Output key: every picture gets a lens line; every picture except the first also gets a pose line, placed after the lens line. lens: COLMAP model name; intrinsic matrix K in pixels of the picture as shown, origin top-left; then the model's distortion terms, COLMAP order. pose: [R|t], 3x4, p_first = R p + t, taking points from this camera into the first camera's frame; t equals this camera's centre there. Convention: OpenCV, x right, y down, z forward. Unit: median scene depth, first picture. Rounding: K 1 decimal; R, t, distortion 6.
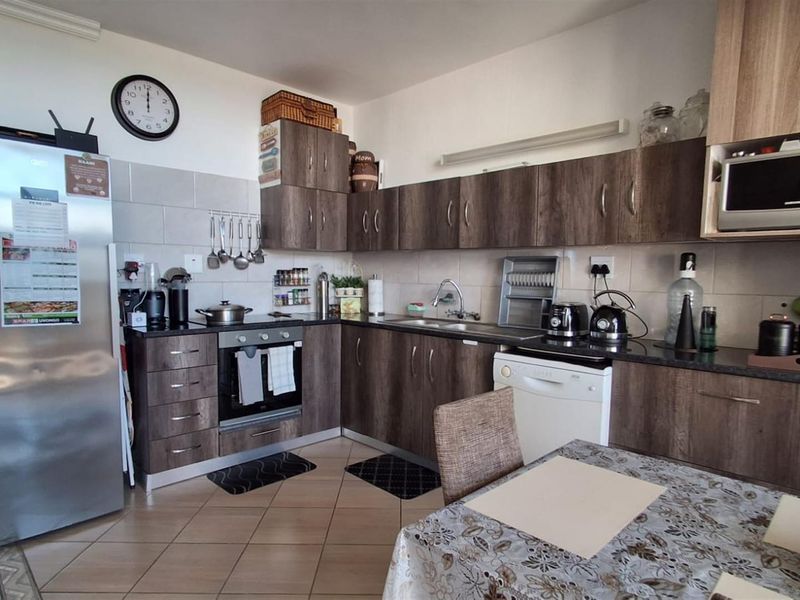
lens RADIAL K [[490.0, 0, 406.5], [0, 490.0, 314.1], [0, 0, 1]] dist [0.002762, 0.000945]
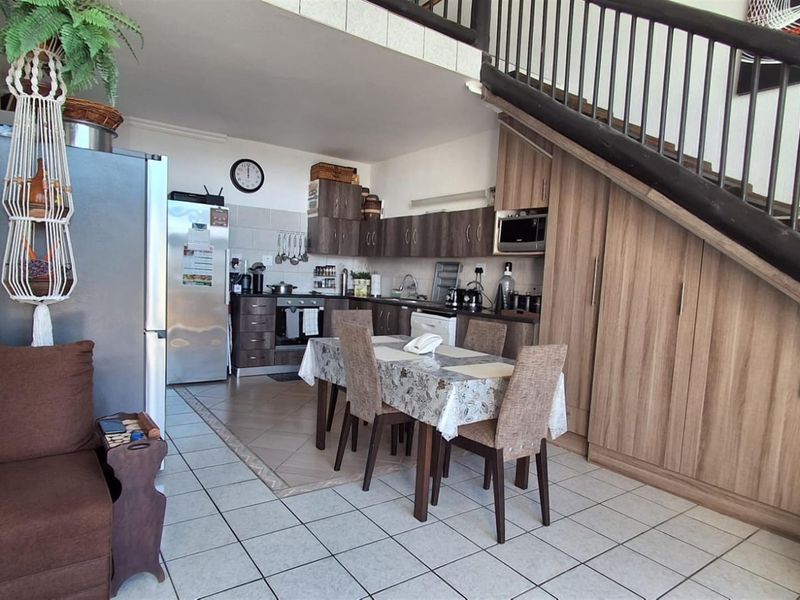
lens RADIAL K [[490.0, 0, 406.5], [0, 490.0, 314.1], [0, 0, 1]] dist [0.002762, 0.000945]
pose [[0.986166, 0.048172, -0.158607, 0.368834], [-0.050006, 0.998720, -0.007595, 0.082871], [0.158038, 0.015421, 0.987313, -0.700453]]
